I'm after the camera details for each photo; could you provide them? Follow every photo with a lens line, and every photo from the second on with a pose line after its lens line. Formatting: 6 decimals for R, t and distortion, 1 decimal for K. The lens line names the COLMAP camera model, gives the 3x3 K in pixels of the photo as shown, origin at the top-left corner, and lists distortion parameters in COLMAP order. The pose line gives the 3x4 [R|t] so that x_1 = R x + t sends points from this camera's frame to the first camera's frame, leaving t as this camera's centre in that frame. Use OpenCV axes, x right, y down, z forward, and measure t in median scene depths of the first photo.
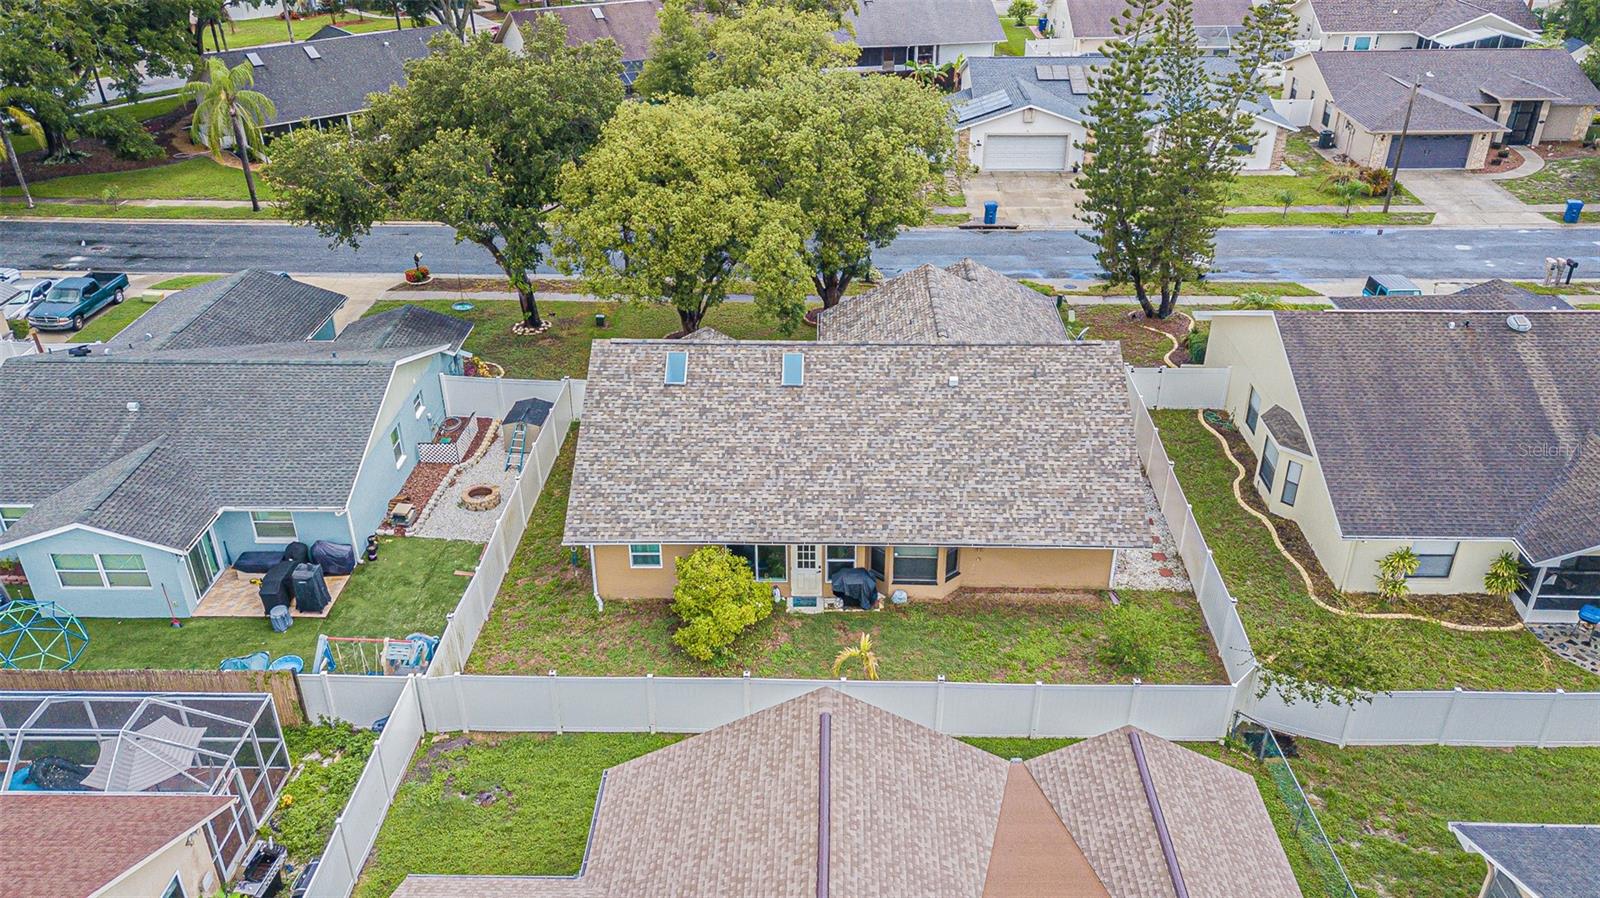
lens RADIAL K [[1223.7, 0, 804.9], [0, 1223.7, 450.9], [0, 0, 1]] dist [0.032323, 0.009908]
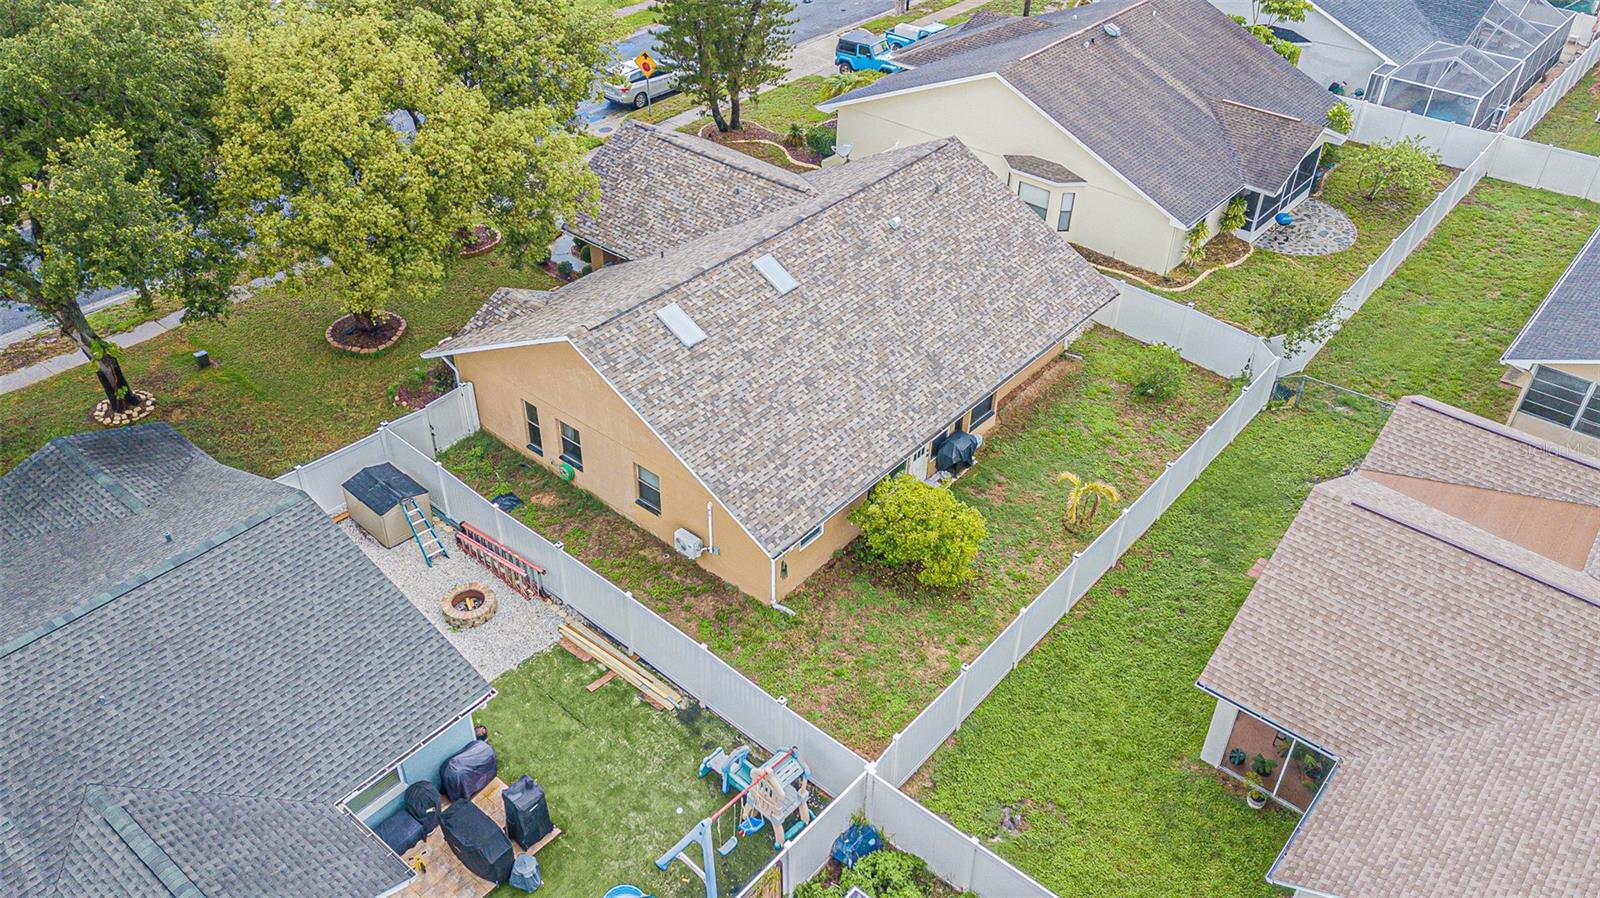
lens RADIAL K [[1184.8, 0, 780.0], [0, 1184.8, 449.4], [0, 0, 1]] dist [0.068012, -0.037043]
pose [[0.640507, -0.456572, 0.617490, -0.618471], [0.360307, 0.888743, 0.283399, -0.204112], [-0.678182, 0.040967, 0.733752, 0.389464]]
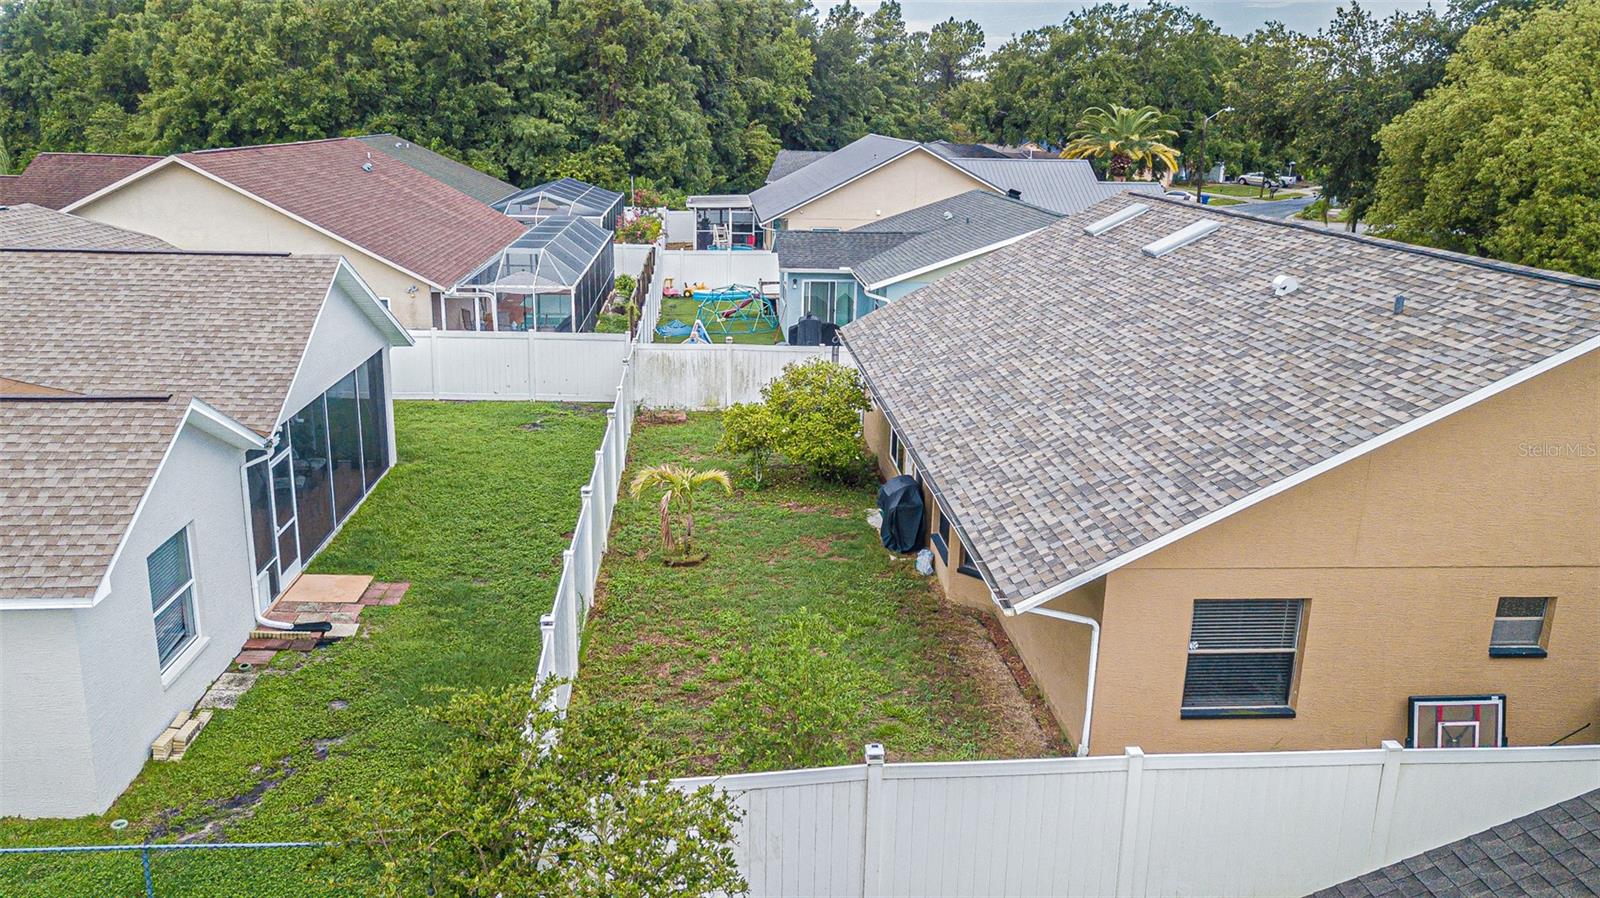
lens RADIAL K [[1223.7, 0, 808.7], [0, 1223.7, 450.8], [0, 0, 1]] dist [0.032323, 0.009908]
pose [[0.105070, 0.273730, -0.956050, 0.583463], [-0.499314, 0.845928, 0.187326, -0.002166], [0.860027, 0.457687, 0.225559, 0.791081]]
